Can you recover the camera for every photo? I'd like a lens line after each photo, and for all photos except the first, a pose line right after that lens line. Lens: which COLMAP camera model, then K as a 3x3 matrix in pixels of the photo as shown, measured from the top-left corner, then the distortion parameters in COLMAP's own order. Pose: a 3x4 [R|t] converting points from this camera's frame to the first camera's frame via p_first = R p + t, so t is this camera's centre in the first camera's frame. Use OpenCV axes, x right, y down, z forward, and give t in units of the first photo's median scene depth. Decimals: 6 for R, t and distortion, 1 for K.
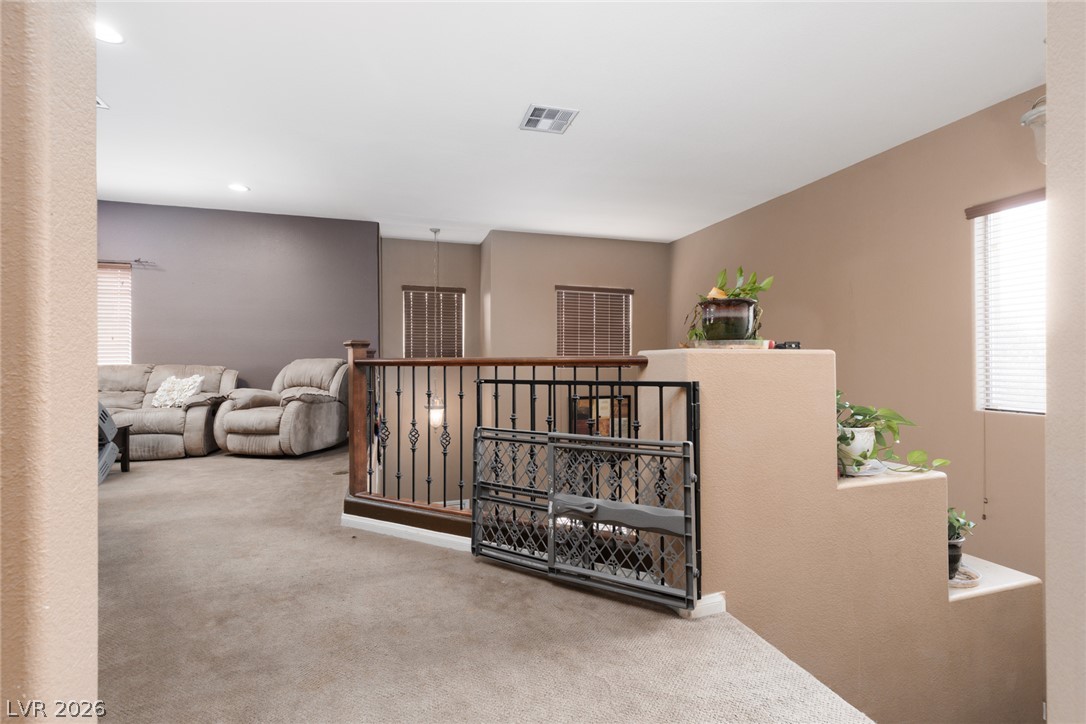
lens RADIAL K [[482.4, 0, 547.3], [0, 482.4, 358.3], [0, 0, 1]] dist [-0.000097, 0.000476]
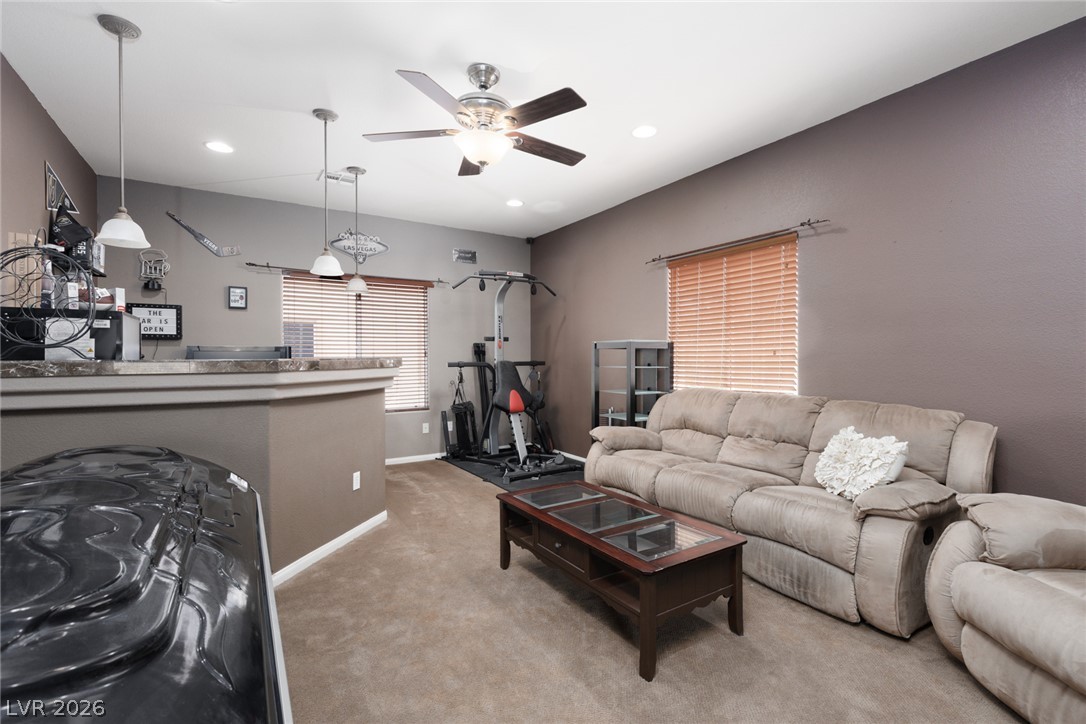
lens RADIAL K [[482.4, 0, 547.3], [0, 482.4, 358.3], [0, 0, 1]] dist [-0.000097, 0.000476]
pose [[0.248253, 0.006293, -0.968675, -0.384324], [0.004537, 0.999960, 0.007659, -0.043805], [0.968685, -0.006296, 0.248214, 0.598632]]
